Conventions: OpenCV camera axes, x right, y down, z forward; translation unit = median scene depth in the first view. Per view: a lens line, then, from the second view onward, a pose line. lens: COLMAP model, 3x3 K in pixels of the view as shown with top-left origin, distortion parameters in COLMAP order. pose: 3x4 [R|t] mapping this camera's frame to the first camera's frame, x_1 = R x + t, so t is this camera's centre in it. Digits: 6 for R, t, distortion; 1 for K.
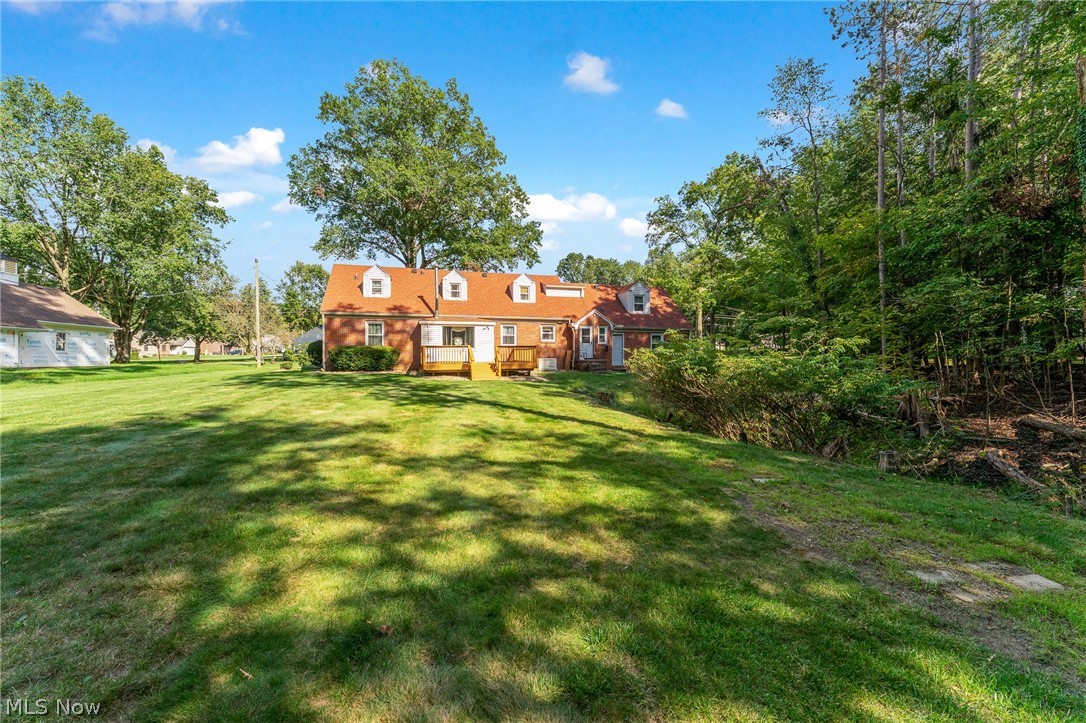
lens RADIAL K [[439.5, 0, 541.9], [0, 439.5, 359.3], [0, 0, 1]] dist [-0.000365, 0.000292]
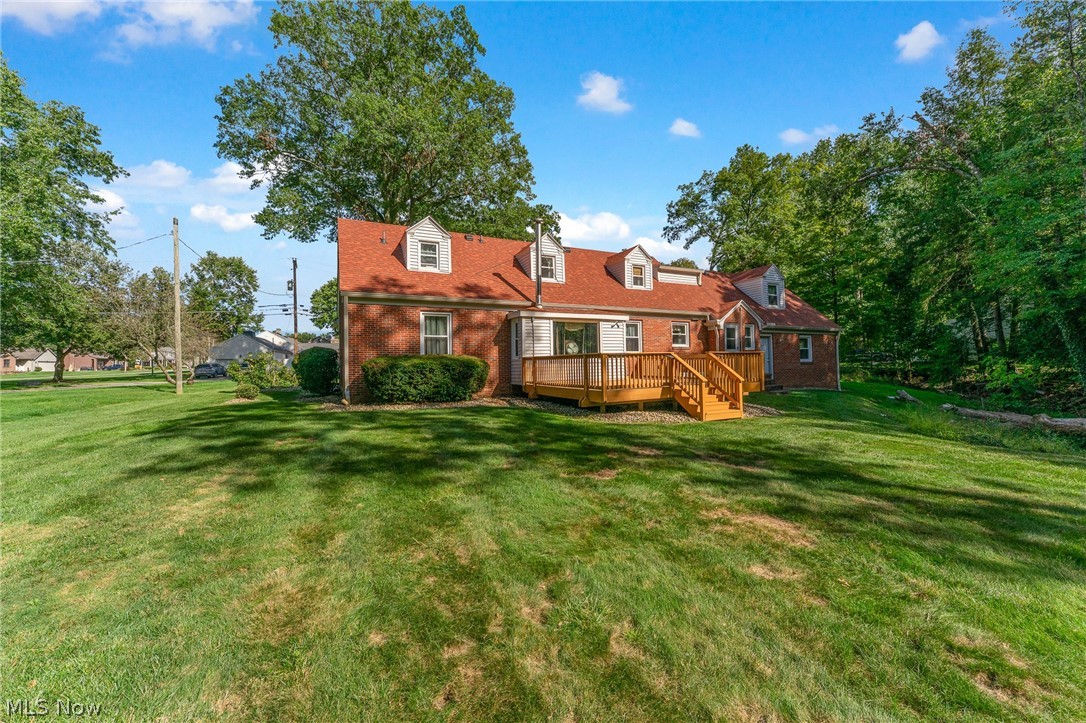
lens RADIAL K [[433.8, 0, 544.3], [0, 433.8, 356.8], [0, 0, 1]] dist [-0.000422, 0.000015]
pose [[0.984059, -0.009884, 0.177567, -0.271568], [0.014817, 0.999540, -0.026475, -0.009636], [-0.177223, 0.028684, 0.983753, 0.339093]]
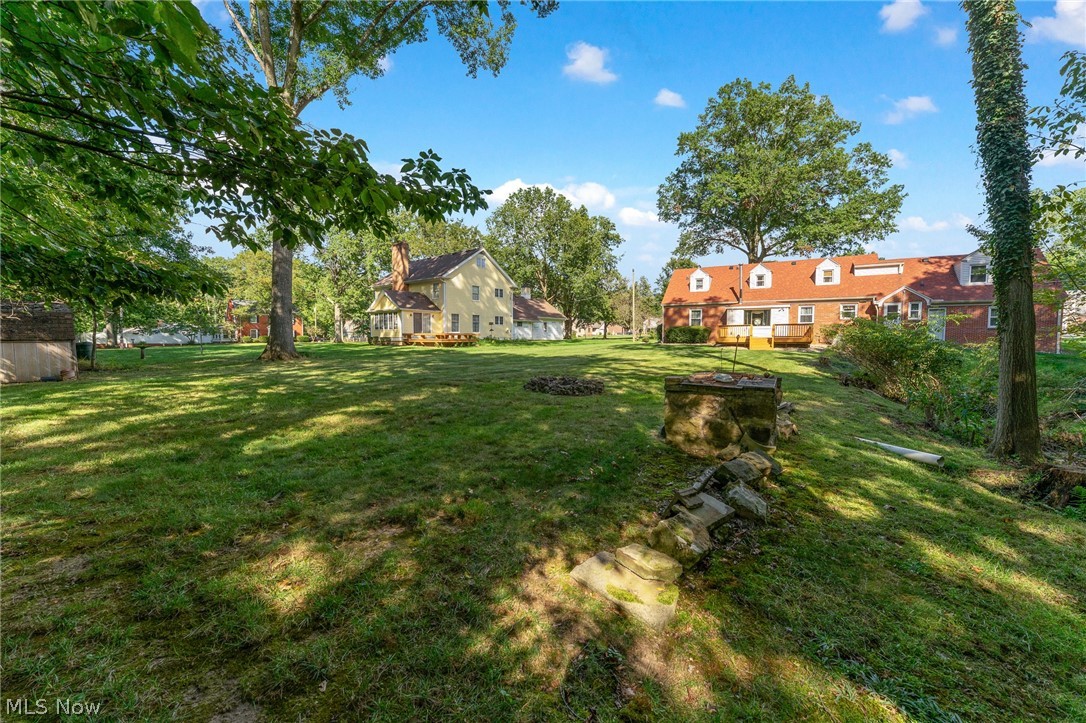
lens RADIAL K [[433.6, 0, 546.1], [0, 433.6, 362.5], [0, 0, 1]] dist [-0.000655, -0.000065]
pose [[0.687498, 0.041157, -0.725019, 0.250709], [-0.001807, 0.998487, 0.054967, 0.008719], [0.726184, -0.036480, 0.686532, -0.262906]]
